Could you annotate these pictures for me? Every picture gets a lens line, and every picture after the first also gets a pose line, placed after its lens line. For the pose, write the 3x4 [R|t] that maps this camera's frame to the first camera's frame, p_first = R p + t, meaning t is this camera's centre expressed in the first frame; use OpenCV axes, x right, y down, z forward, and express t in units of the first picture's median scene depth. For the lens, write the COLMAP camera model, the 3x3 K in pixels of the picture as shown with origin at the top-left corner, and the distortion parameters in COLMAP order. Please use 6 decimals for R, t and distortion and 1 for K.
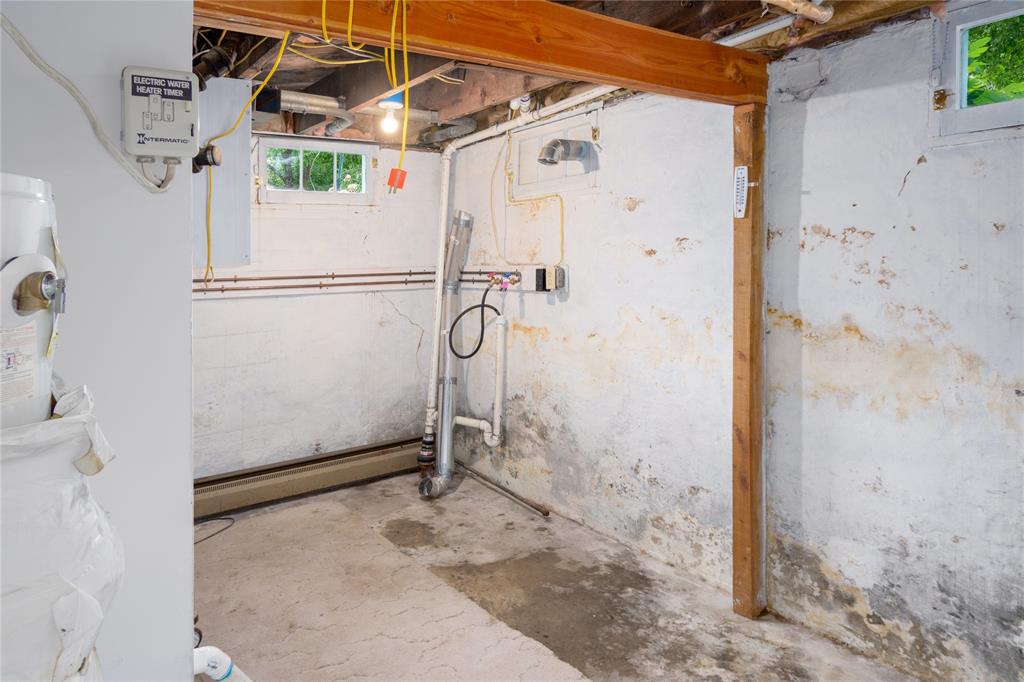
lens RADIAL K [[673.6, 0, 527.7], [0, 673.6, 317.0], [0, 0, 1]] dist [0.001033, -0.001664]
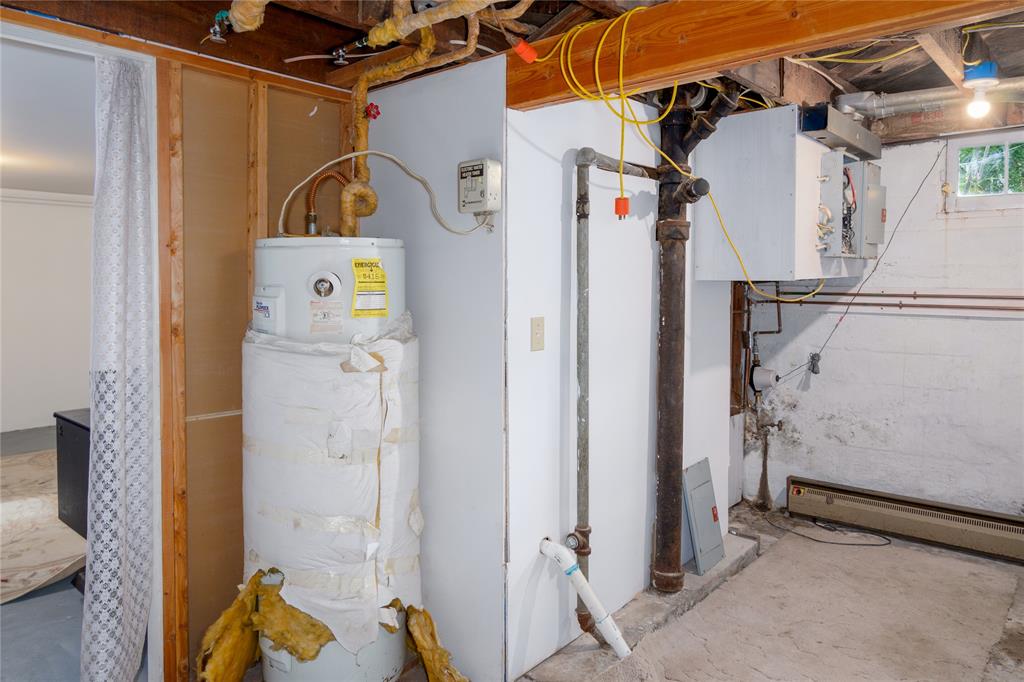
lens RADIAL K [[673.6, 0, 512.3], [0, 673.6, 341.3], [0, 0, 1]] dist [0.001033, -0.001664]
pose [[0.231607, 0.112192, -0.966318, 0.354049], [-0.093068, 0.991327, 0.092789, -0.027202], [0.968347, 0.068443, 0.240040, 0.226024]]
